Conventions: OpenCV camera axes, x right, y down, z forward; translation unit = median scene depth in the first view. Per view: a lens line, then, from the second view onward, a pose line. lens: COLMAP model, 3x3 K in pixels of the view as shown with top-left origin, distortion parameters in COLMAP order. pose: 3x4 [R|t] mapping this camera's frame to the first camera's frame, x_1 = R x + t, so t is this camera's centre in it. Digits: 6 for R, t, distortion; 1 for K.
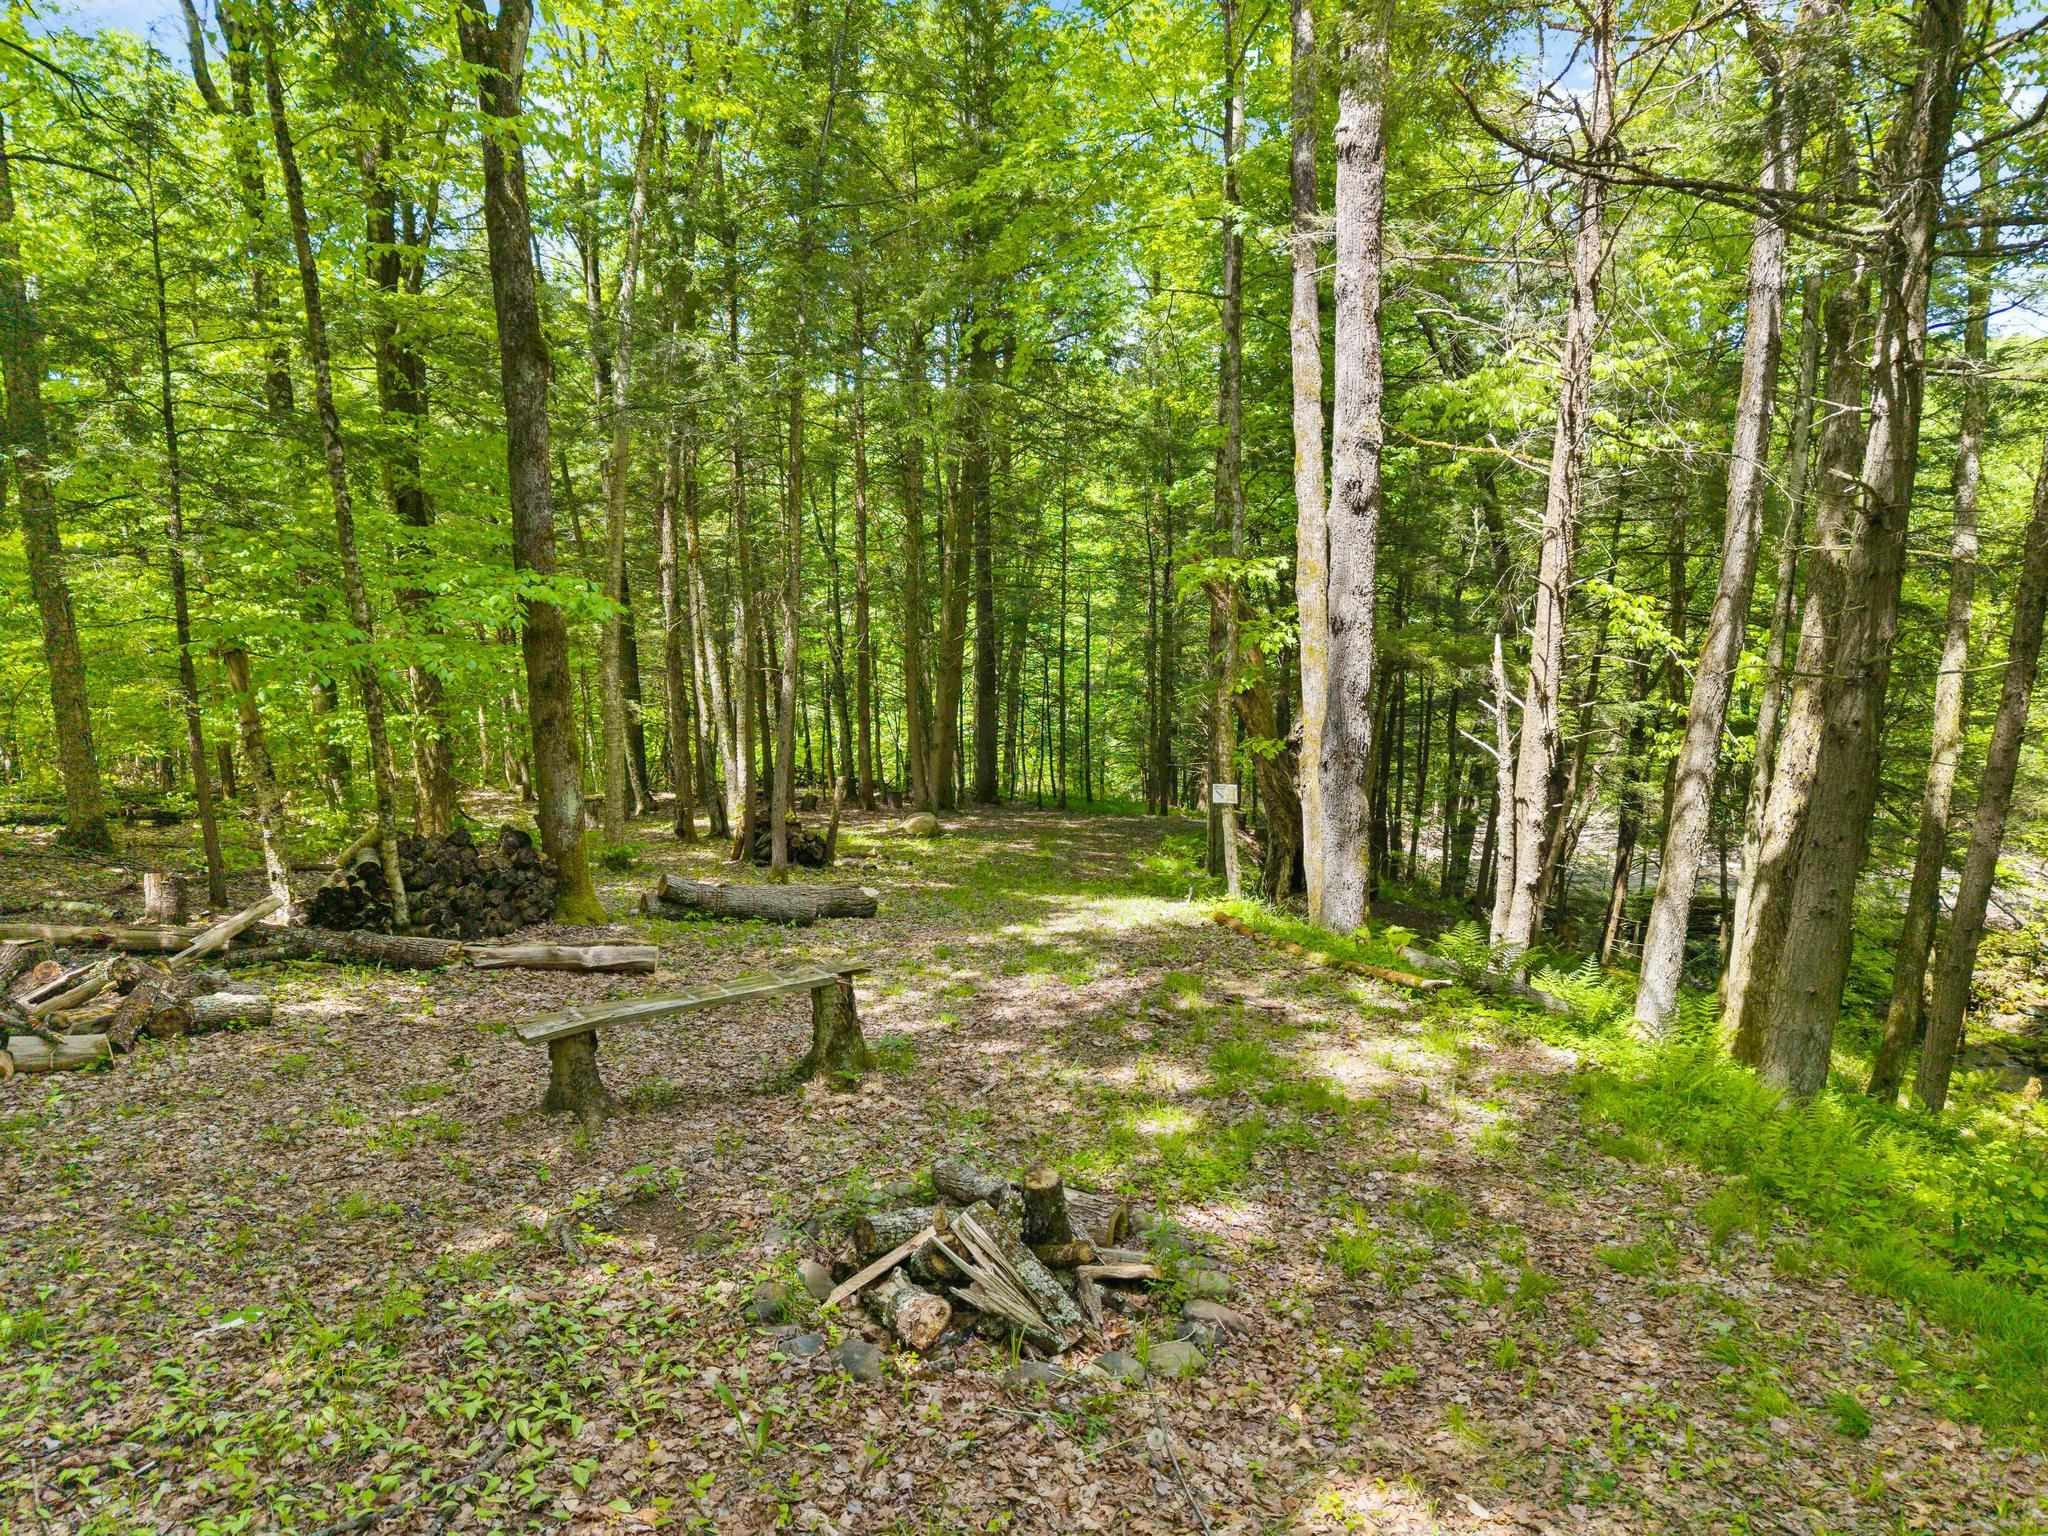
lens RADIAL K [[1379.1, 0, 1011.8], [0, 1379.1, 766.6], [0, 0, 1]] dist [0.043864, -0.043696]
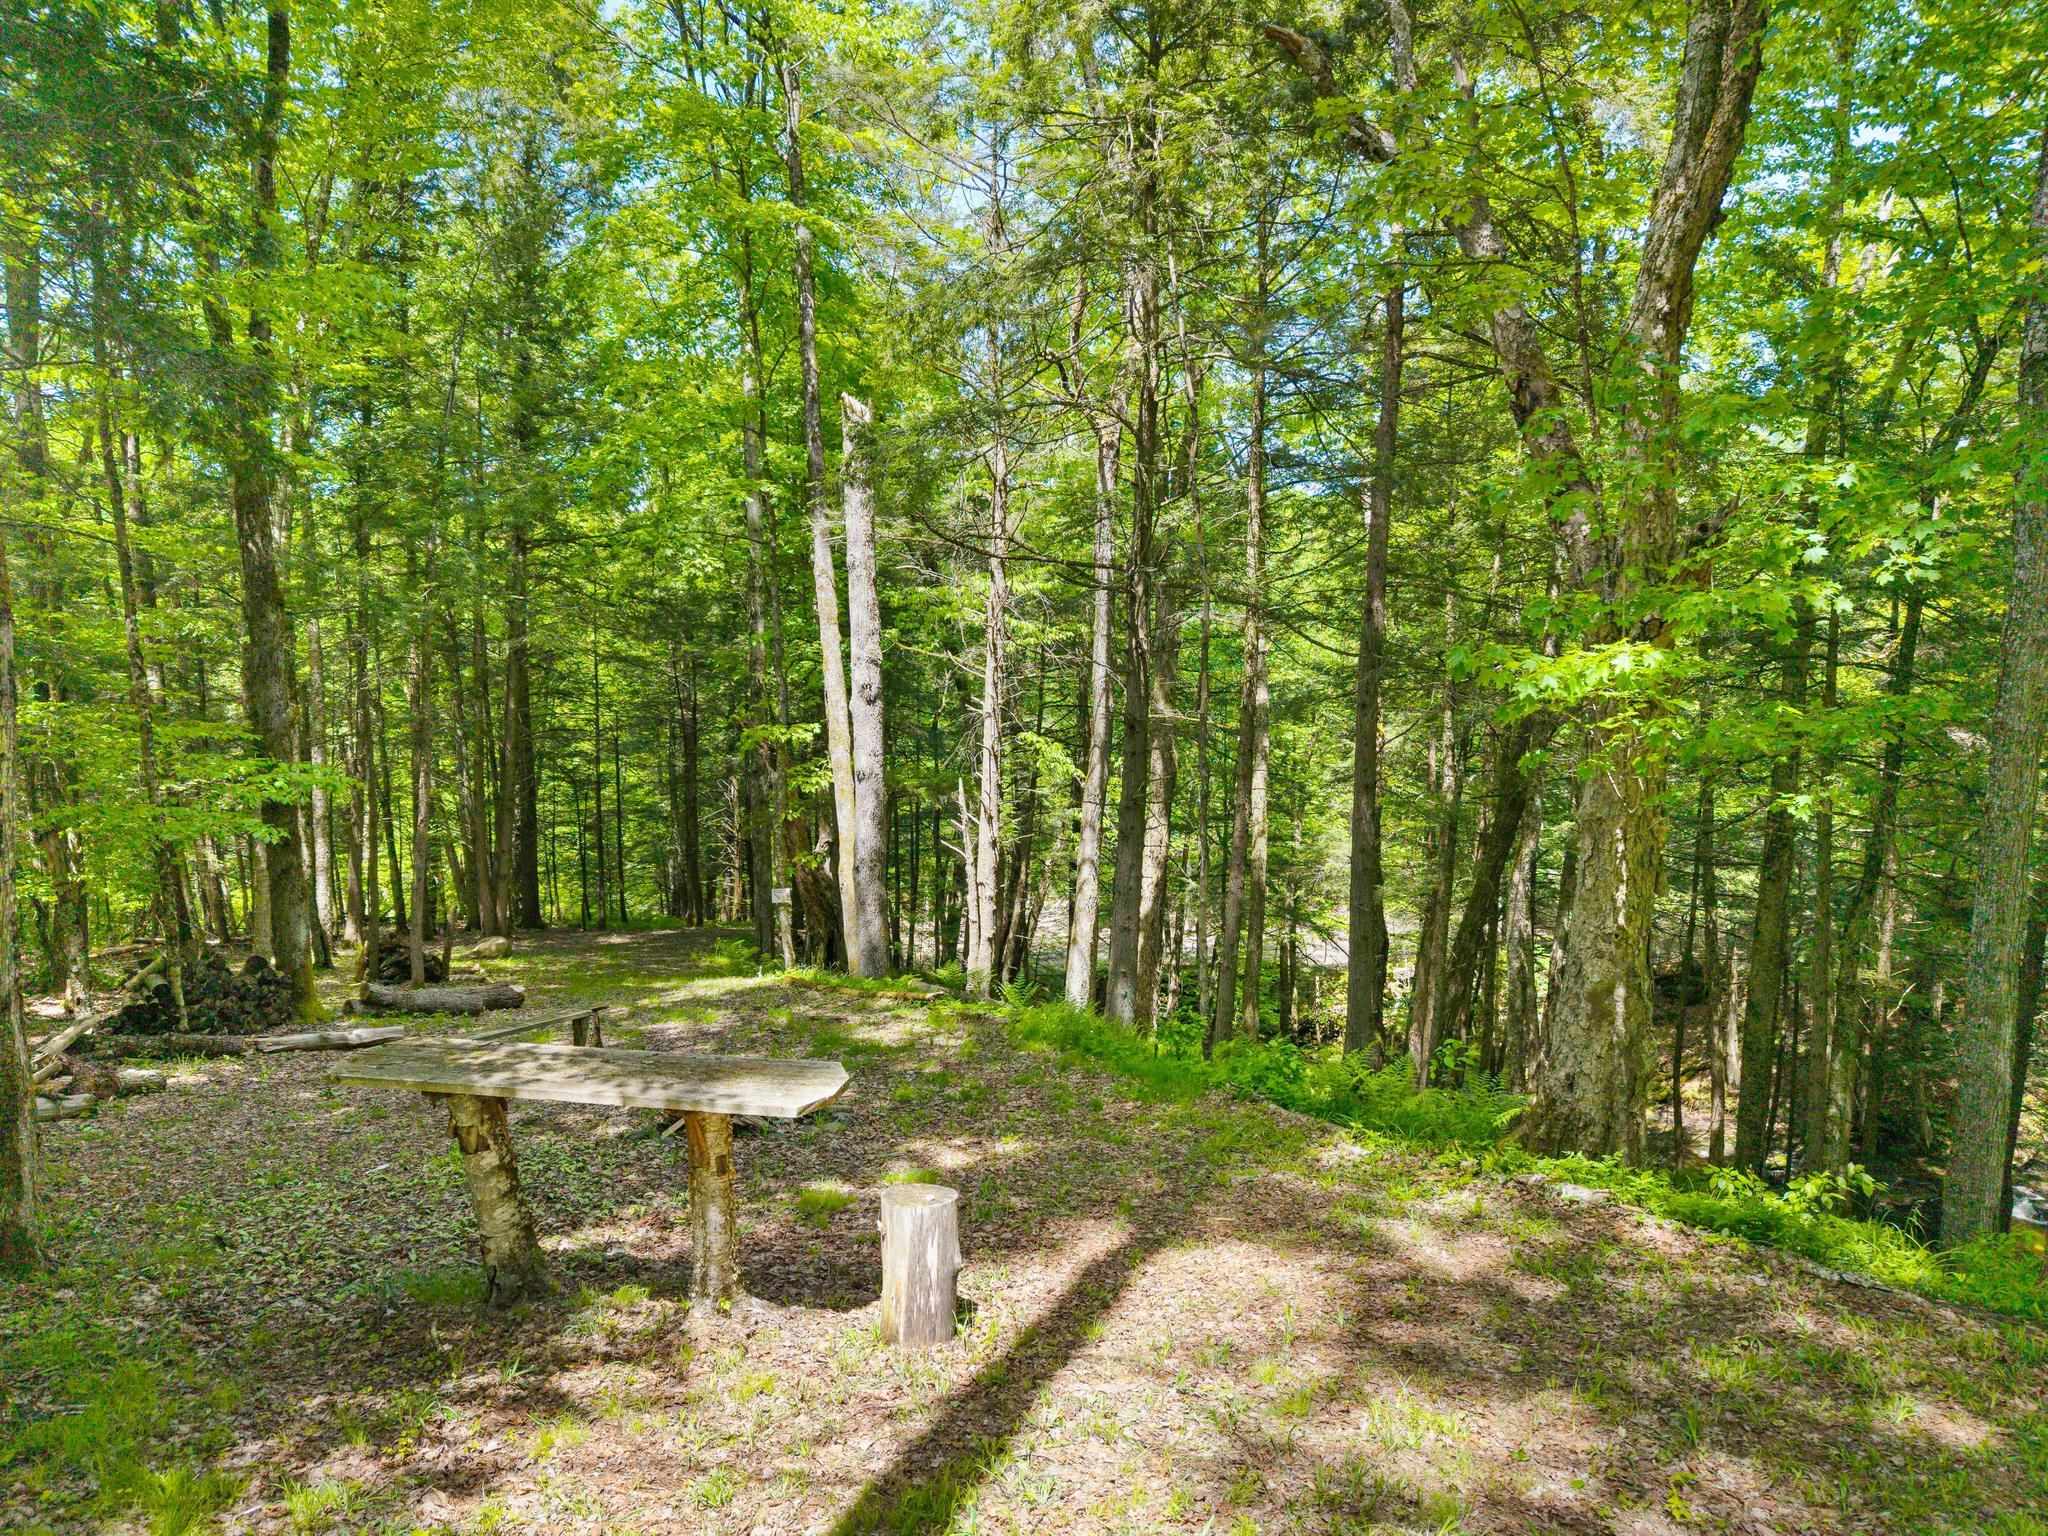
lens RADIAL K [[1379.1, 0, 1011.8], [0, 1379.1, 766.6], [0, 0, 1]] dist [0.043864, -0.043696]
pose [[0.933958, -0.032480, 0.355903, -0.144294], [0.061820, 0.995532, -0.071376, 0.006029], [-0.351994, 0.088664, 0.931793, -0.458701]]
